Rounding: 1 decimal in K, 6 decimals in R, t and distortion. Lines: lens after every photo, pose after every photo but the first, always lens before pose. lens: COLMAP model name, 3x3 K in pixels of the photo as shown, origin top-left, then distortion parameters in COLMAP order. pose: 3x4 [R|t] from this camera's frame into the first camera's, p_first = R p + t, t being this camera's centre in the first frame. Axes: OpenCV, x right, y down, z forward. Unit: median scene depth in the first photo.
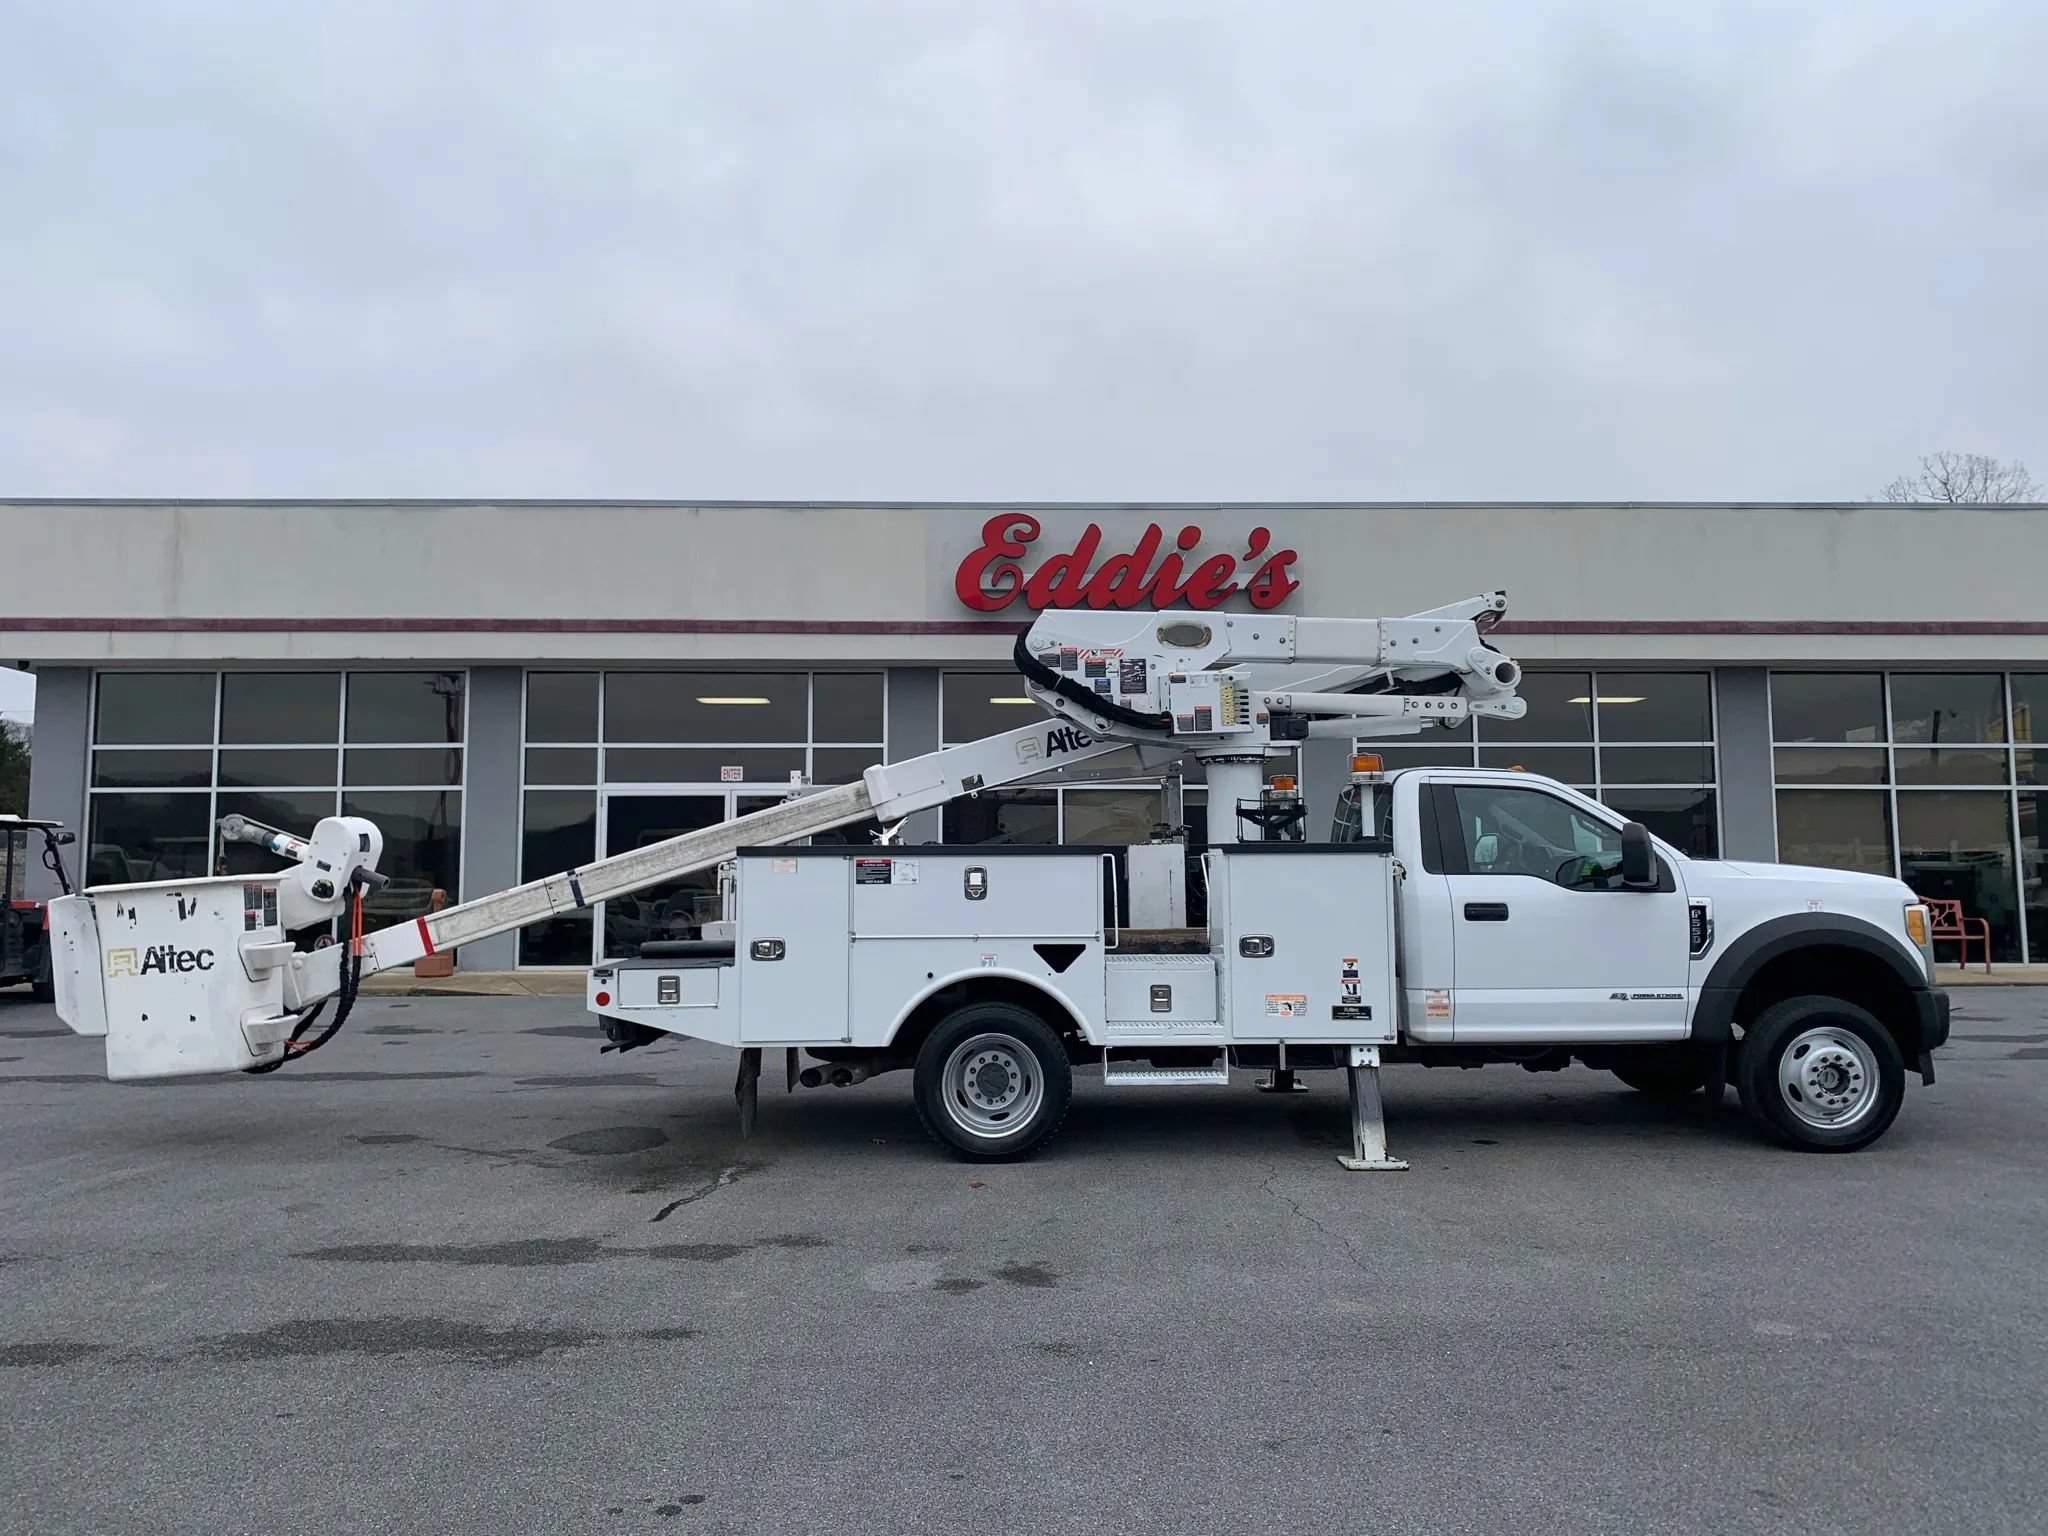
lens RADIAL K [[1529.5, 0, 1029.0], [0, 1529.5, 720.7], [0, 0, 1]] dist [0.003852, 0.004355]
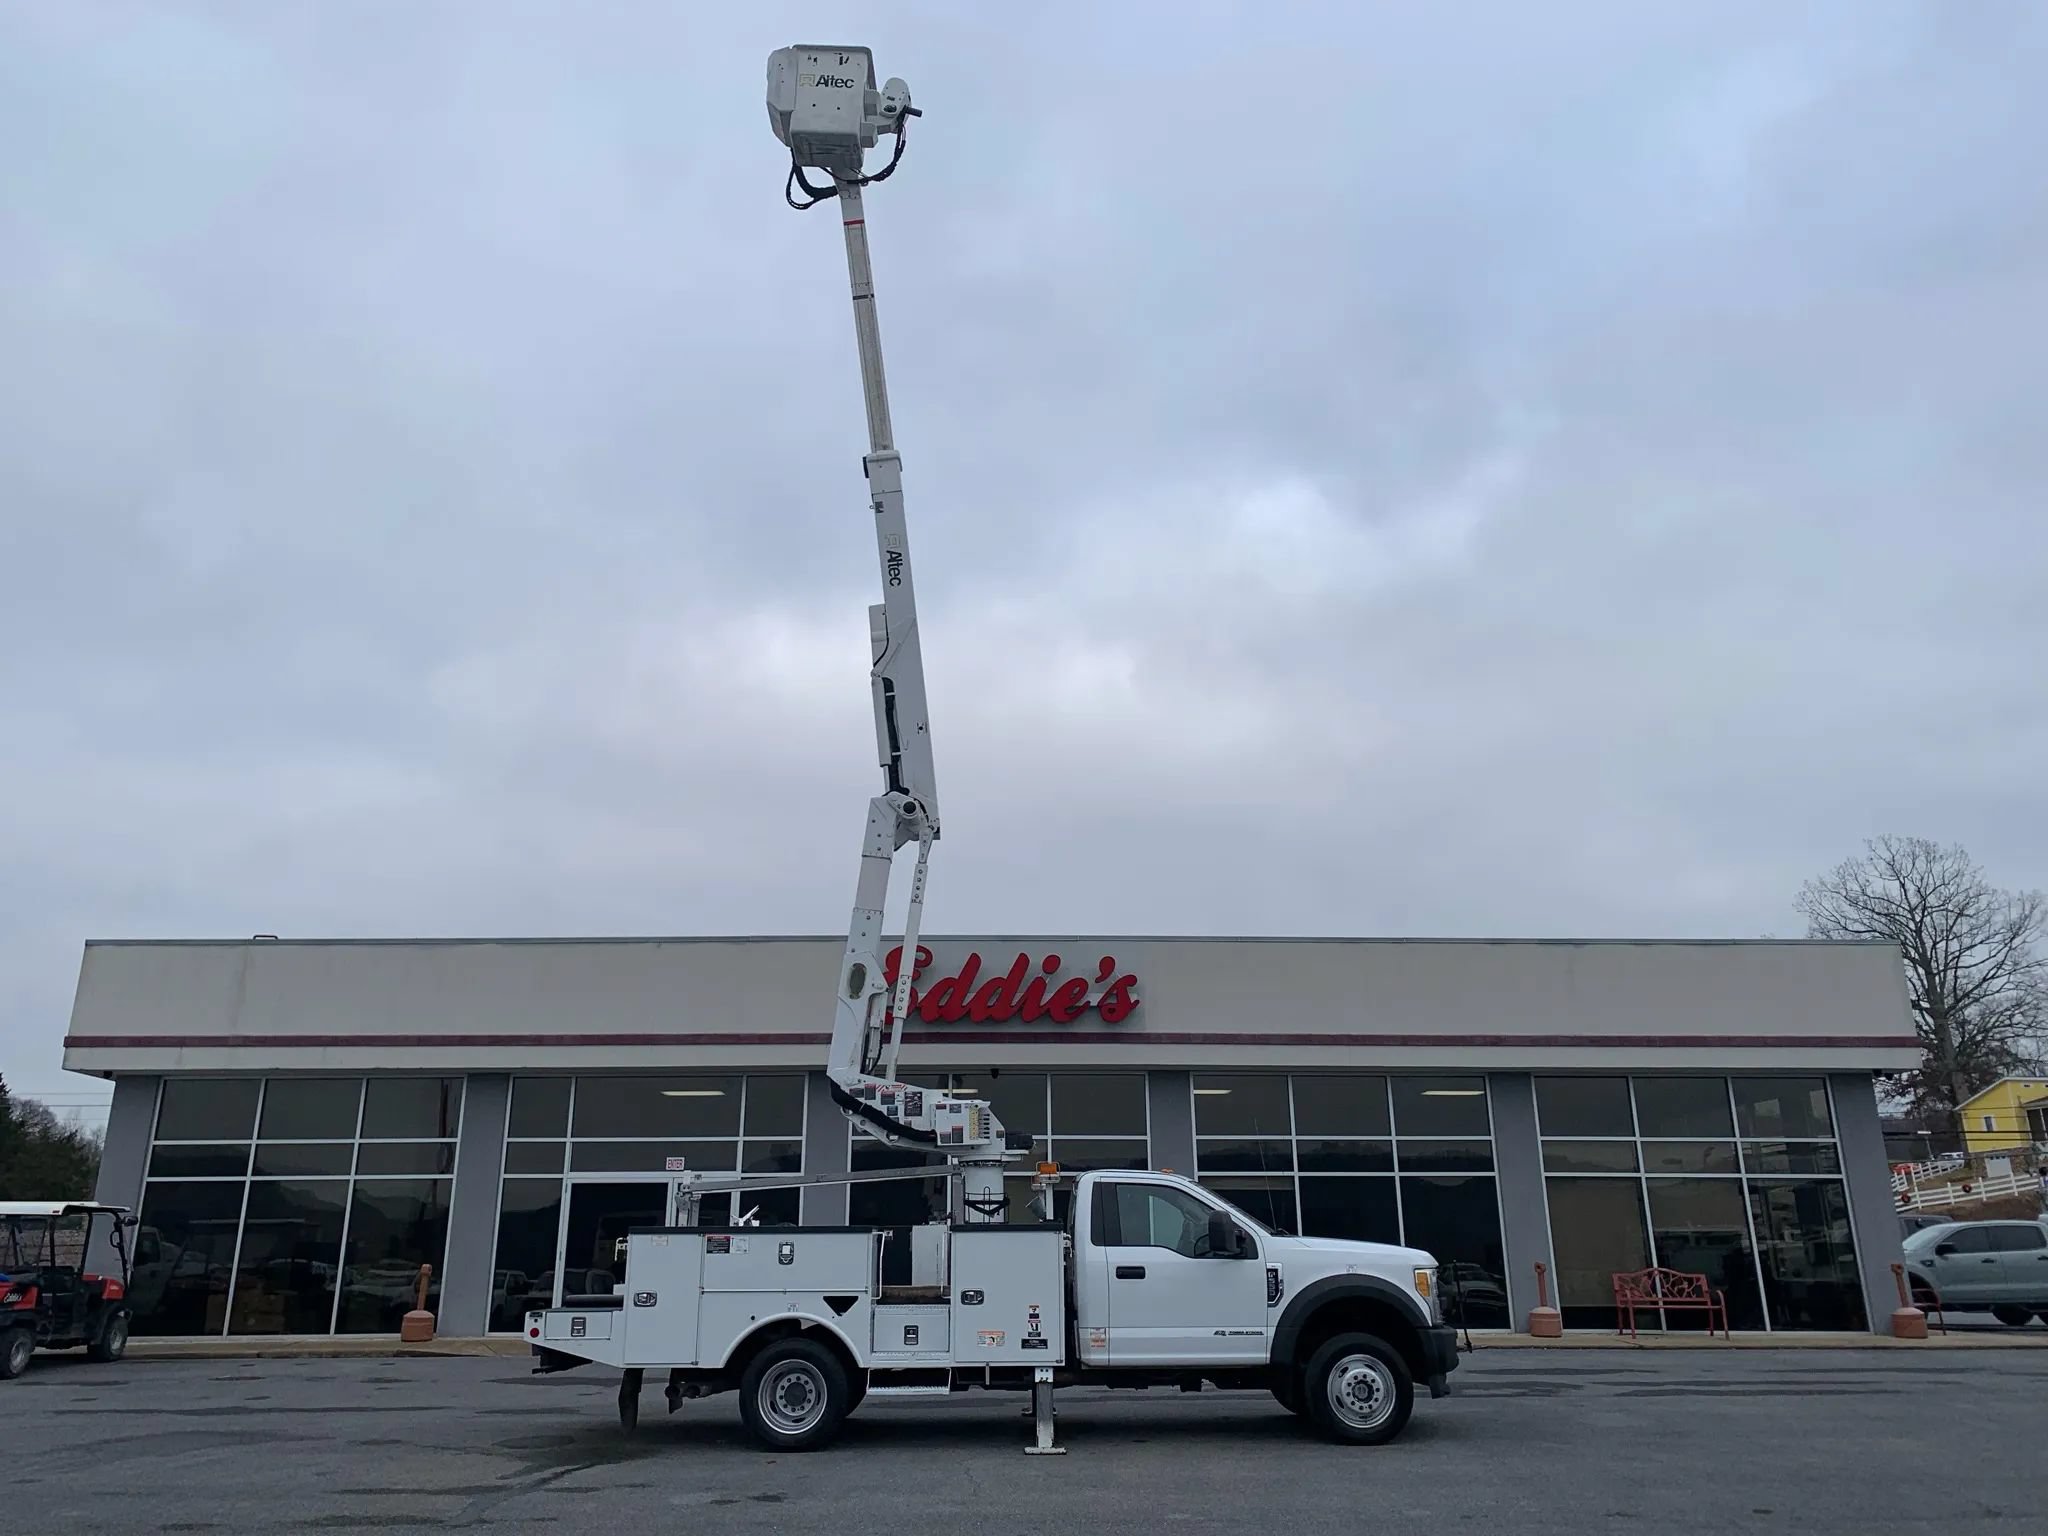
lens RADIAL K [[1528.9, 0, 1015.3], [0, 1528.9, 731.8], [0, 0, 1]] dist [0.006679, 0.005041]
pose [[0.999889, -0.004368, -0.014246, 0.197472], [0.000979, 0.973258, -0.229711, -0.041758], [0.014868, 0.229671, 0.973155, -0.534858]]
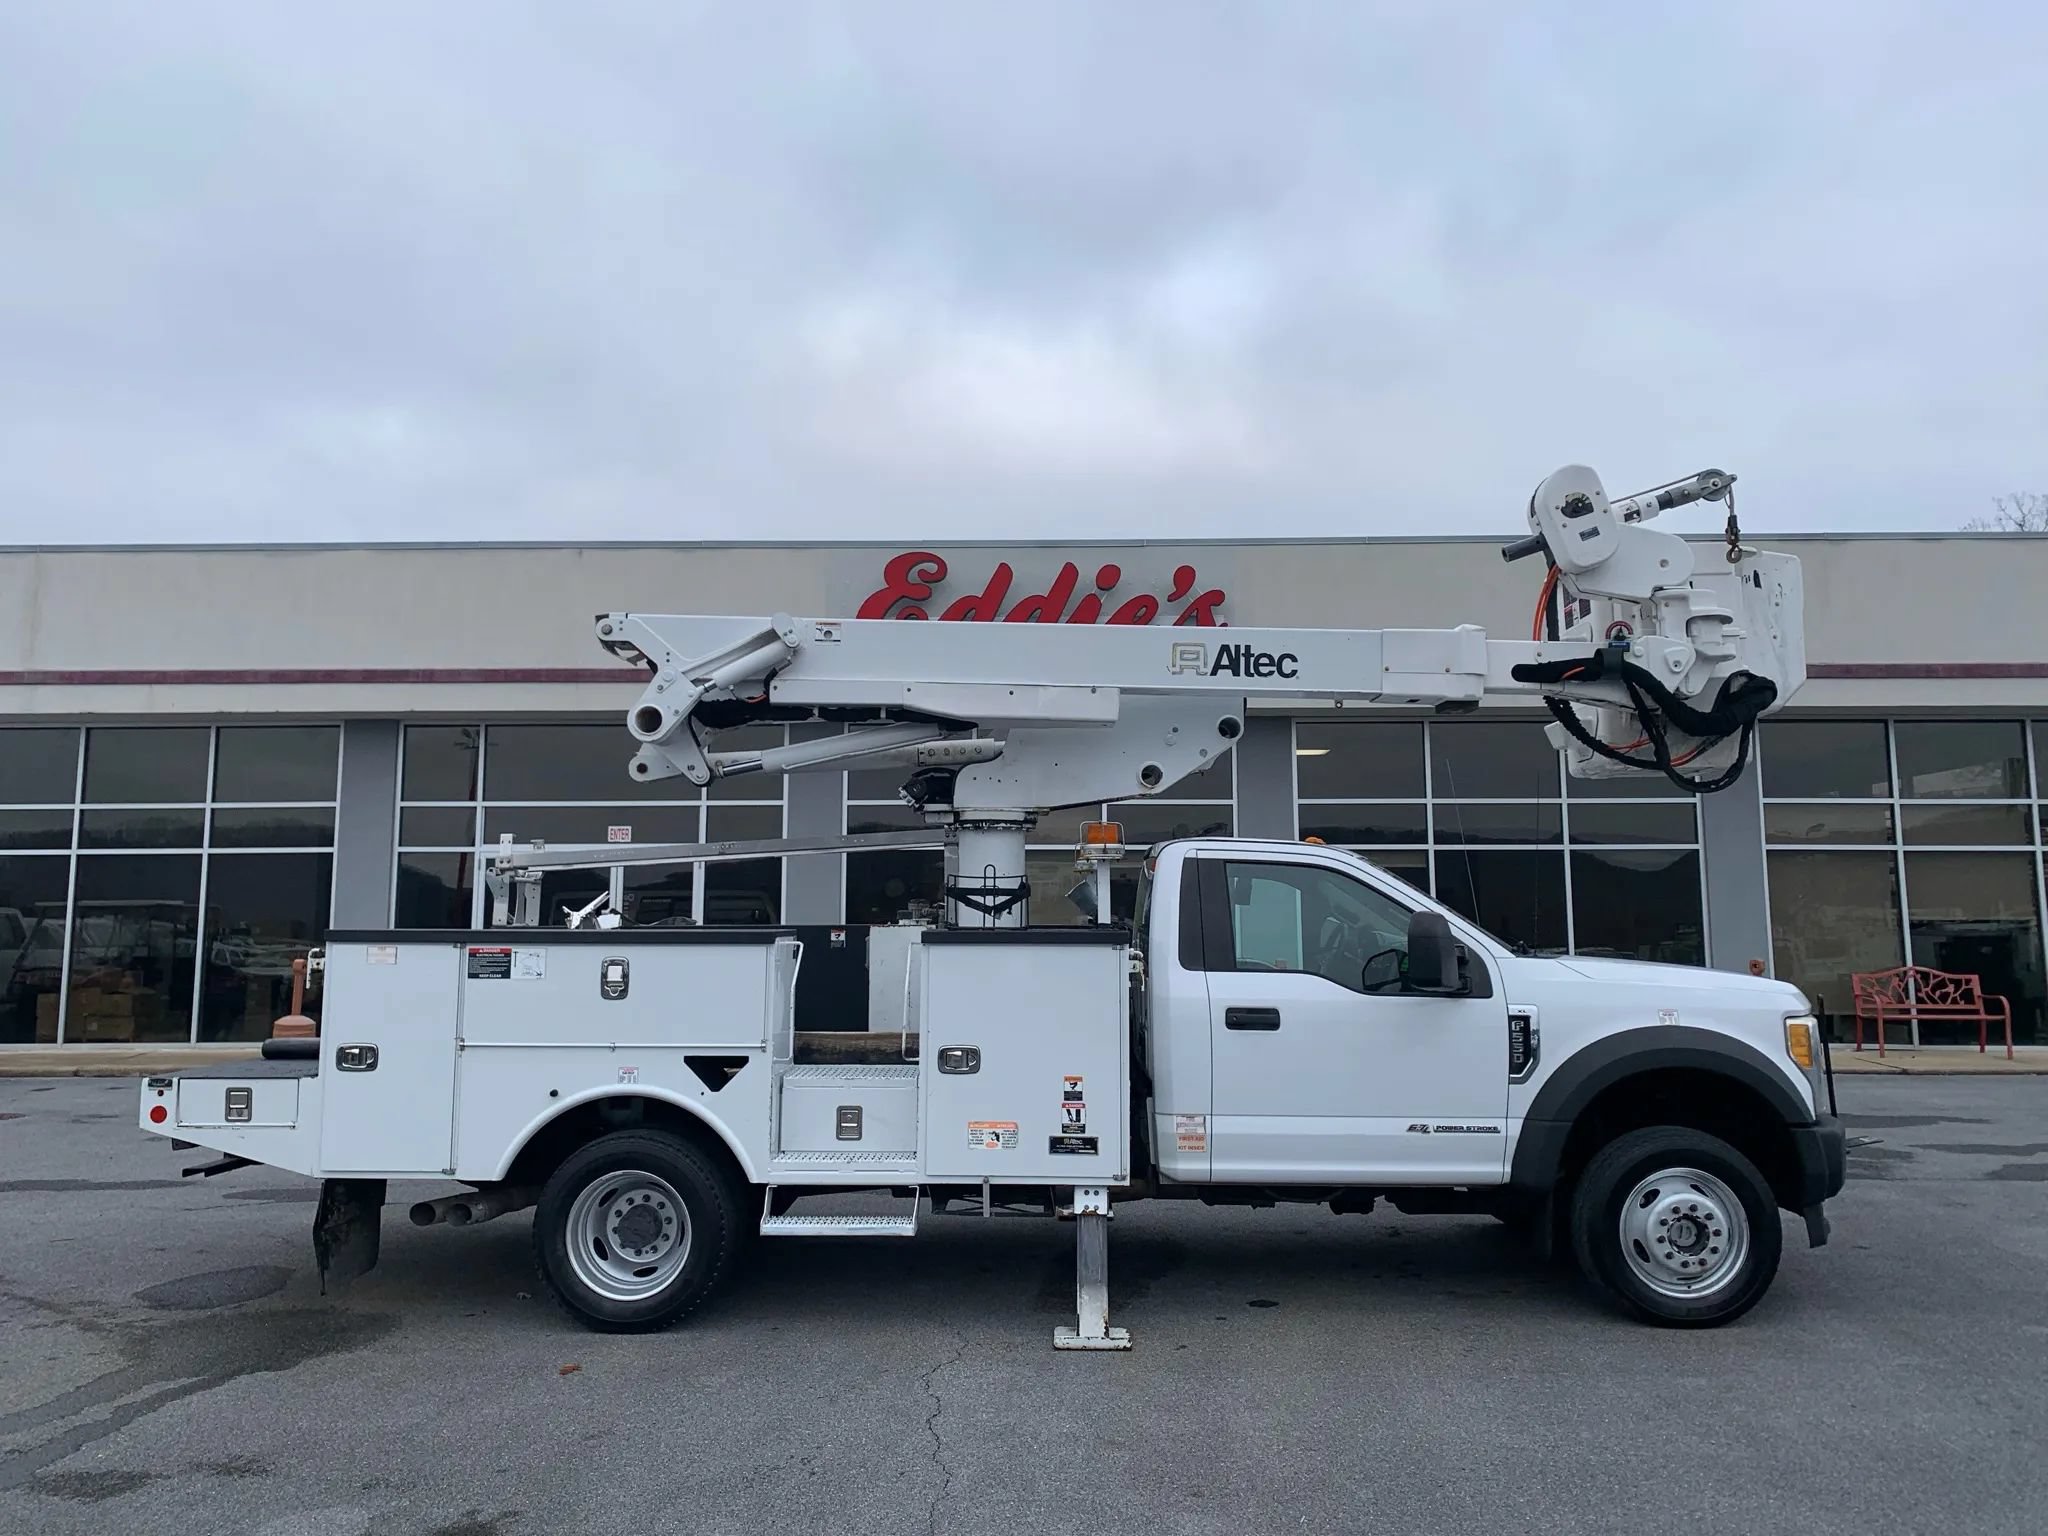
lens RADIAL K [[1529.5, 0, 1029.0], [0, 1529.5, 720.7], [0, 0, 1]] dist [0.003852, 0.004355]
pose [[0.999022, -0.003946, -0.044043, 0.204691], [0.002412, 0.999390, -0.034834, -0.002913], [0.044154, 0.034694, 0.998422, 0.175691]]
